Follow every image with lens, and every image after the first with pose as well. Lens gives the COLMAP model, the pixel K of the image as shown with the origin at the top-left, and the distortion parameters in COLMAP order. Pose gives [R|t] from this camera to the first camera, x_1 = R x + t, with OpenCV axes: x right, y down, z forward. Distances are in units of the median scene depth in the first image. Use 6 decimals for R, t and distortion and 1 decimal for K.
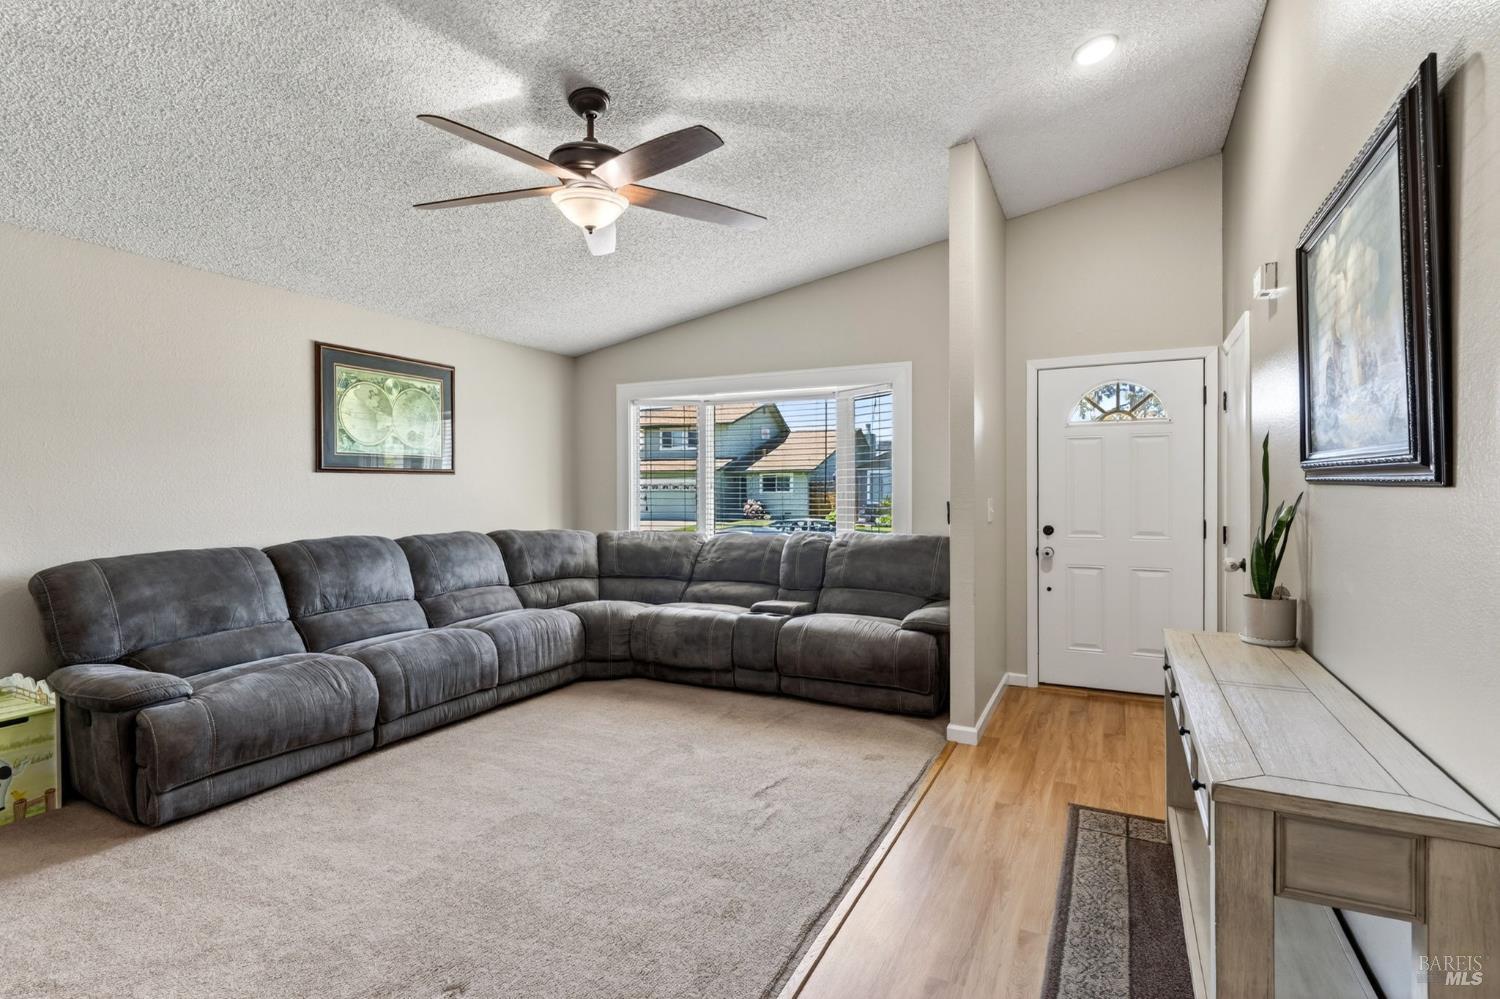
lens RADIAL K [[735.5, 0, 751.6], [0, 735.5, 495.3], [0, 0, 1]] dist [0.000608, -0.000001]
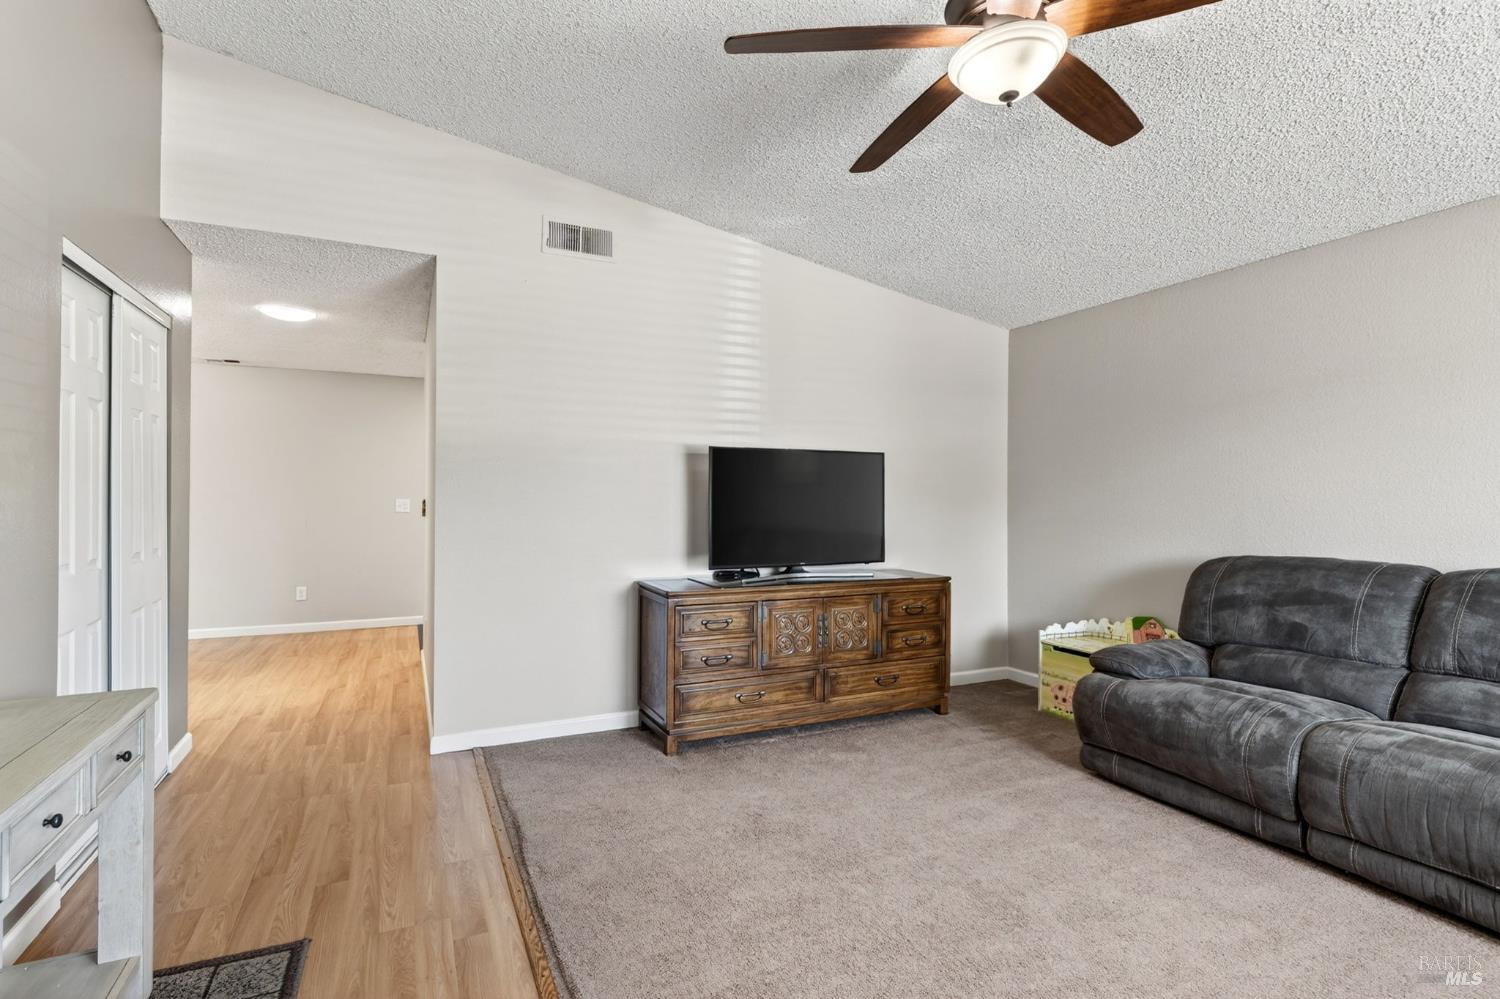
lens RADIAL K [[735.5, 0, 751.6], [0, 735.5, 495.3], [0, 0, 1]] dist [0.000608, -0.000001]
pose [[-0.621321, -0.005570, -0.783536, 0.394940], [-0.012139, 0.999923, 0.002518, 0.003969], [0.783462, 0.011076, -0.621341, 1.082082]]
